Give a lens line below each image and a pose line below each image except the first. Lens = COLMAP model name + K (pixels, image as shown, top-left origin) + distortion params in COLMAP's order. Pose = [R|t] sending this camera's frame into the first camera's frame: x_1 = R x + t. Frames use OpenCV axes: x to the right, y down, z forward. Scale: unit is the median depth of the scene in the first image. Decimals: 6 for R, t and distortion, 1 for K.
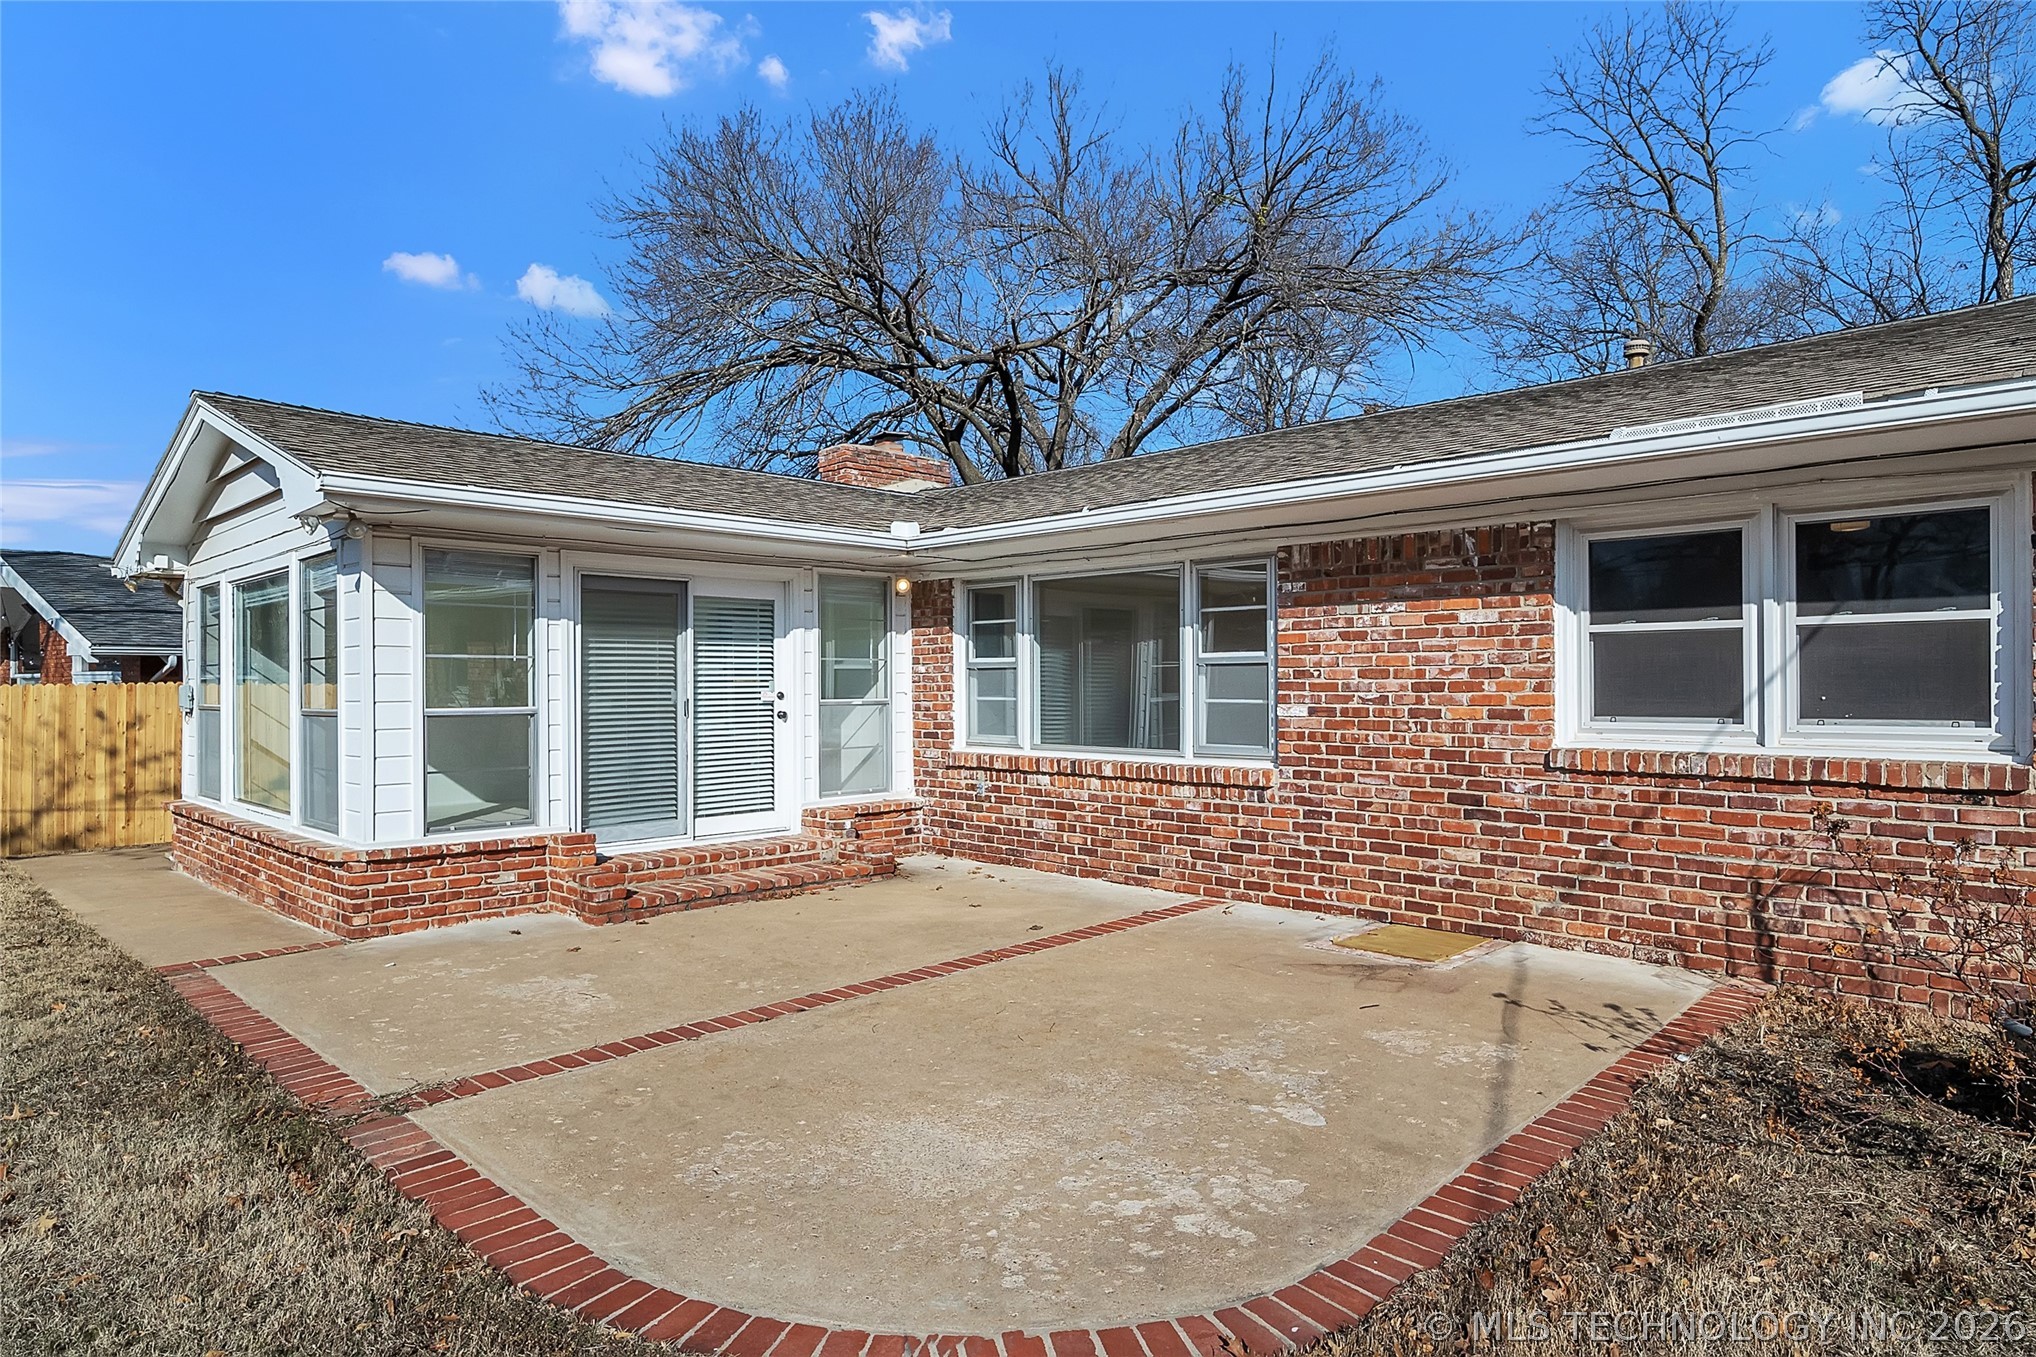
lens RADIAL K [[1173.6, 0, 1018.8], [0, 1173.6, 679.8], [0, 0, 1]] dist [0.001613, 0.002216]
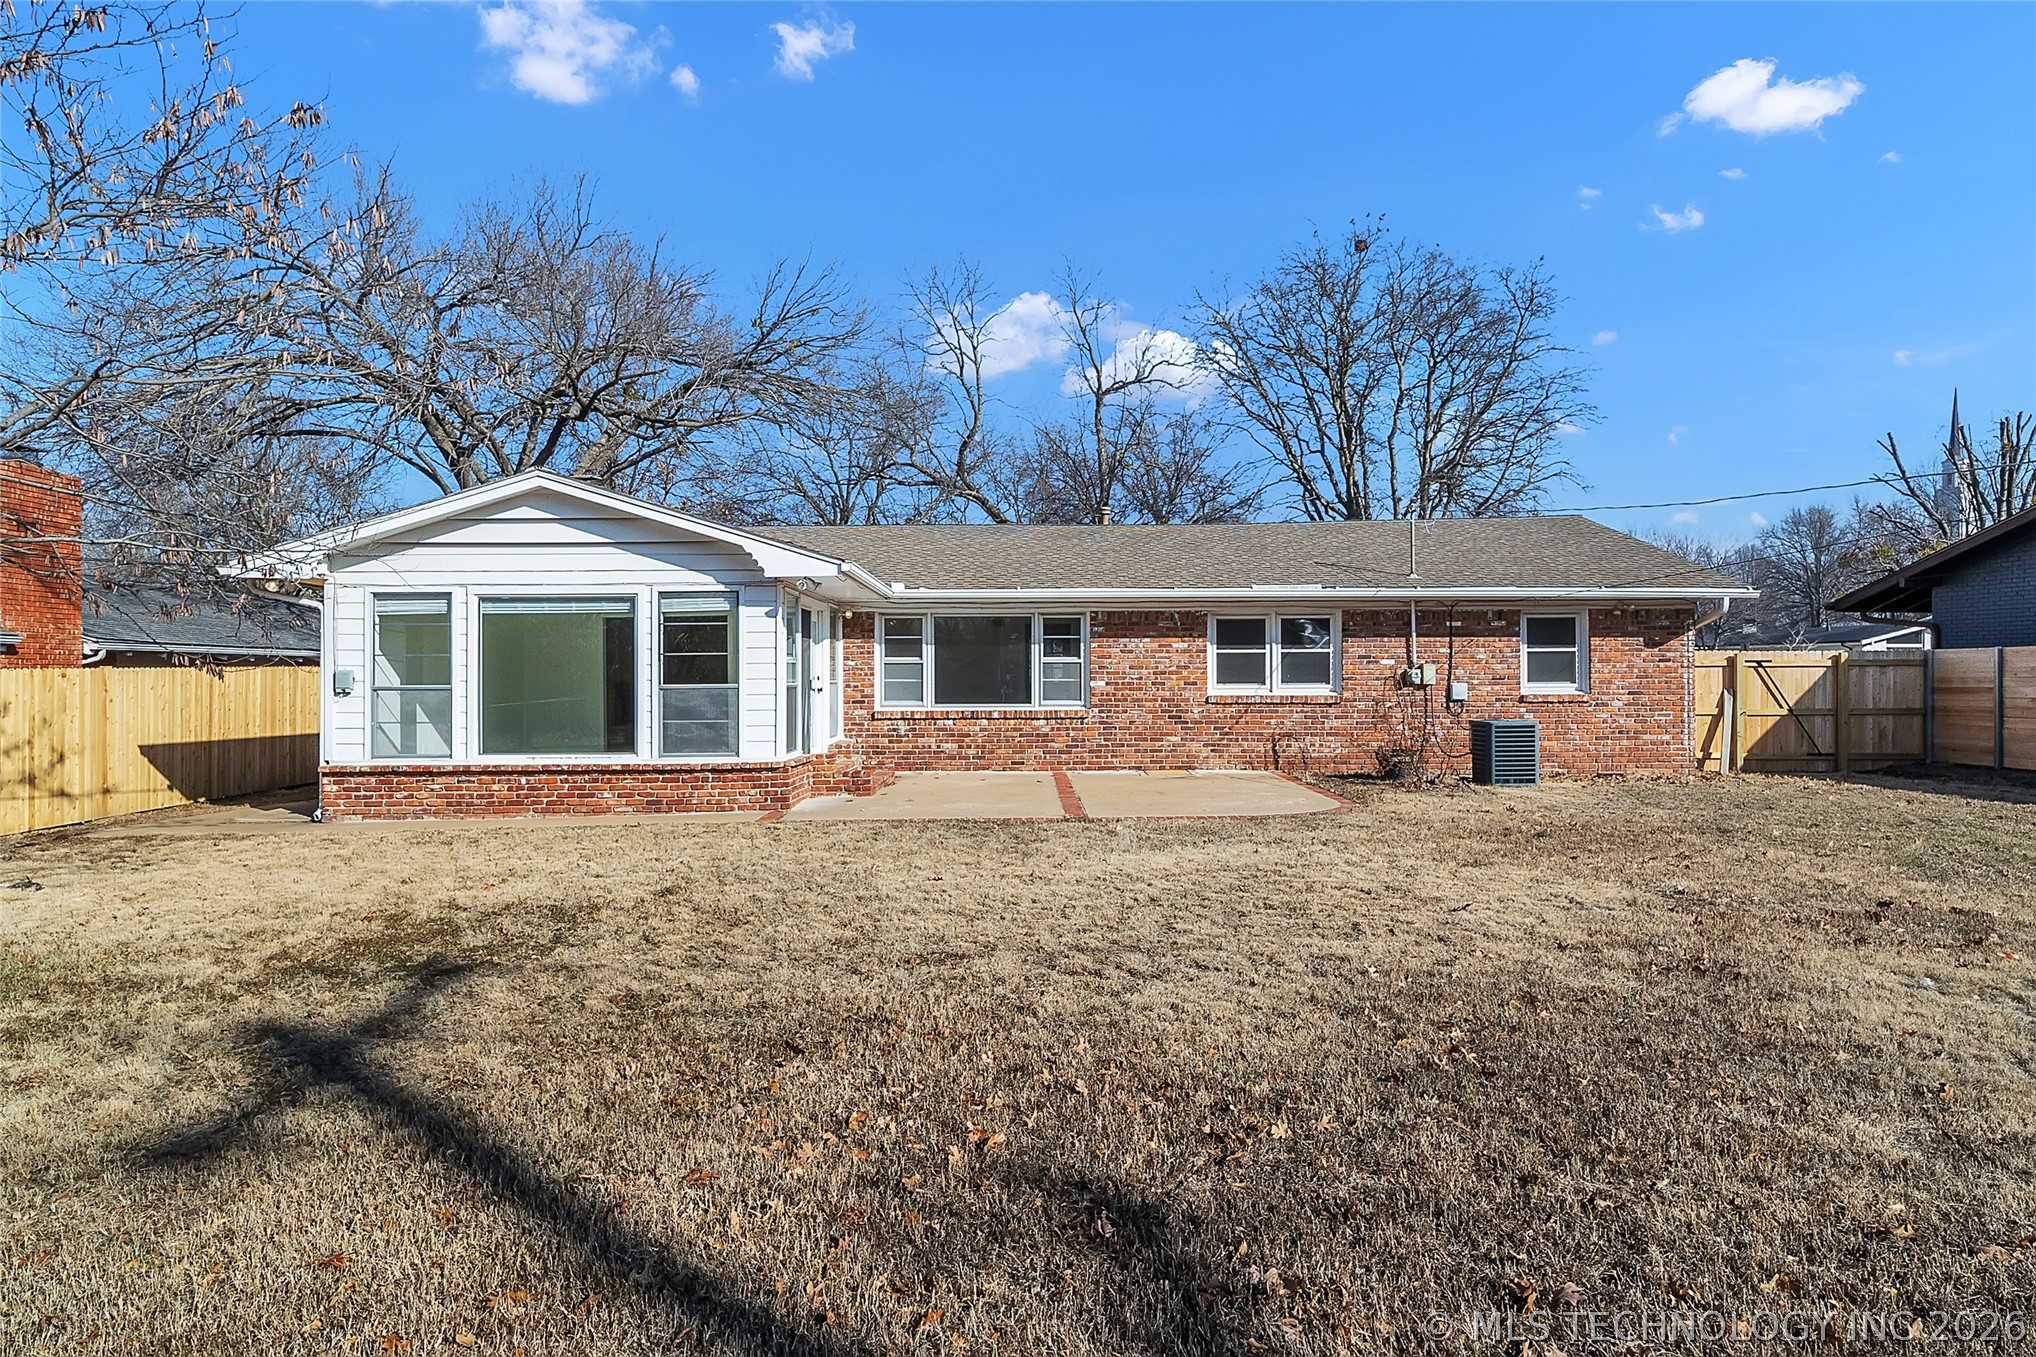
lens RADIAL K [[1173.6, 0, 1017.0], [0, 1173.6, 674.3], [0, 0, 1]] dist [0.001613, 0.002216]
pose [[0.707938, 0.000988, 0.706274, -1.491078], [-0.001450, 0.999999, 0.000054, 0.008674], [-0.706273, -0.001062, 0.707939, -0.504290]]
